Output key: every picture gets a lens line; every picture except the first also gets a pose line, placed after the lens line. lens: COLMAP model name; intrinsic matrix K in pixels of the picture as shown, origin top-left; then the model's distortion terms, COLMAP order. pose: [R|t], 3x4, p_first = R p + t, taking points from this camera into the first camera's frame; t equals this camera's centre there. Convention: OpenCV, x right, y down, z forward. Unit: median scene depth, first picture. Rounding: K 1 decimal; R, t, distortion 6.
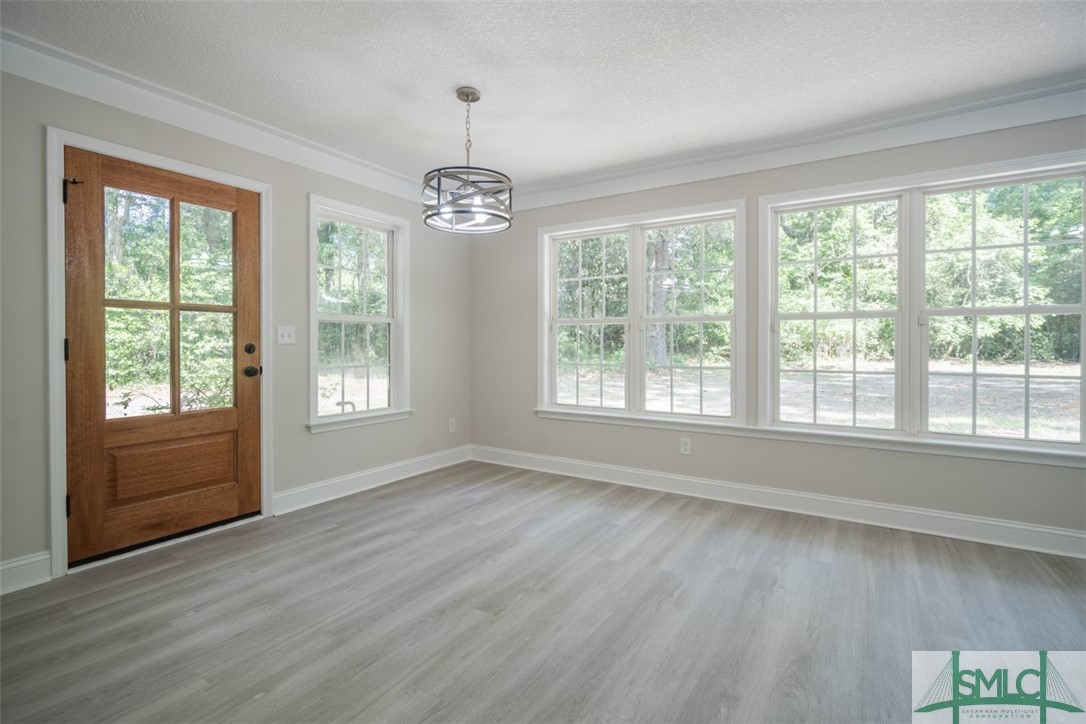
lens RADIAL K [[500.8, 0, 537.6], [0, 500.8, 340.7], [0, 0, 1]] dist [0.000697, -0.000143]
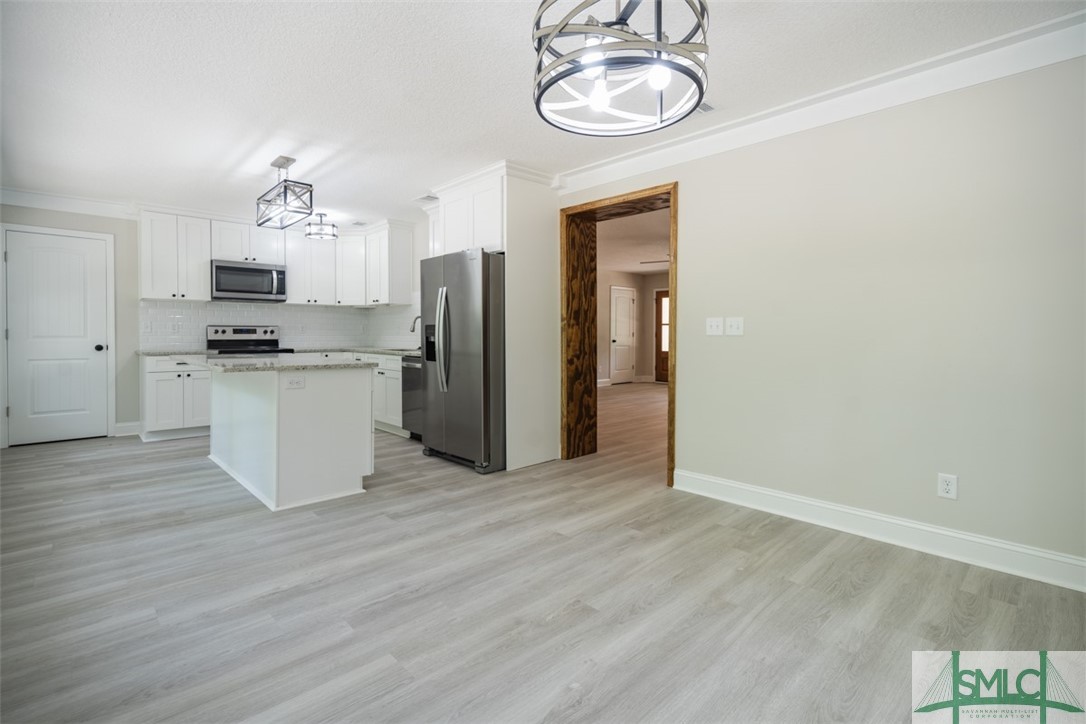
lens RADIAL K [[500.8, 0, 537.6], [0, 500.8, 340.7], [0, 0, 1]] dist [0.000697, -0.000143]
pose [[-0.971748, -0.009007, 0.235849, -0.193051], [-0.007464, 0.999945, 0.007433, 0.008246], [-0.235903, 0.005462, -0.971761, 1.623568]]
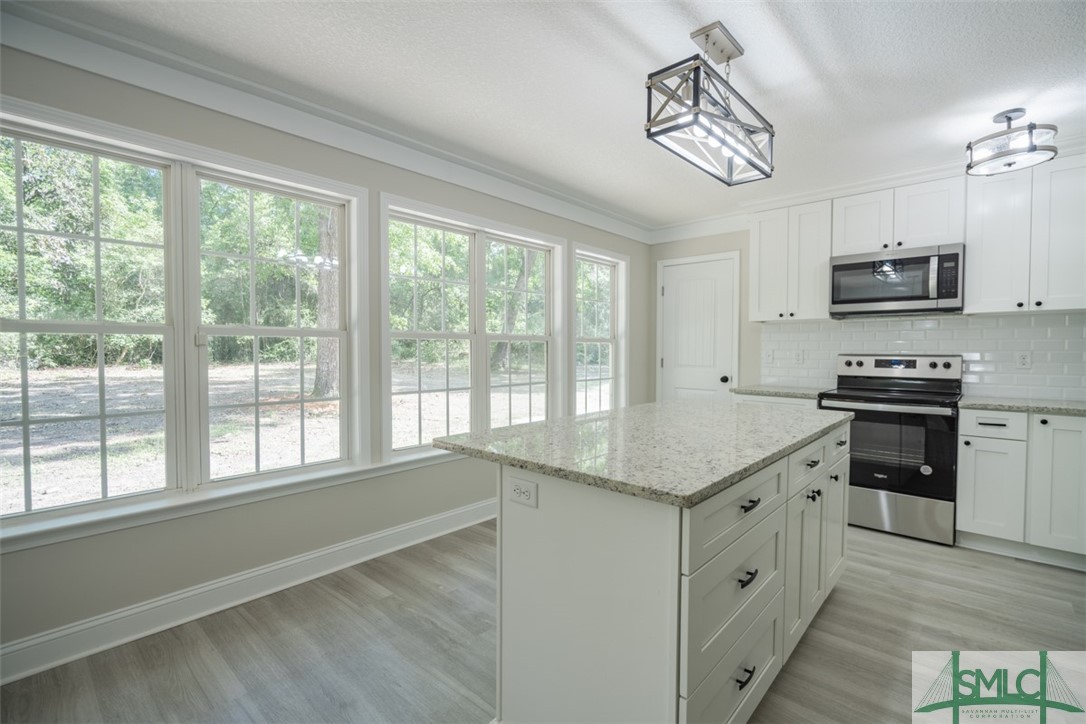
lens RADIAL K [[493.1, 0, 543.0], [0, 493.1, 362.0], [0, 0, 1]] dist [0.001518, 0.000559]
pose [[0.158306, -0.027179, 0.987016, 0.120840], [-0.012827, 0.999480, 0.029580, -0.042834], [-0.987307, -0.017343, 0.157875, 0.436753]]
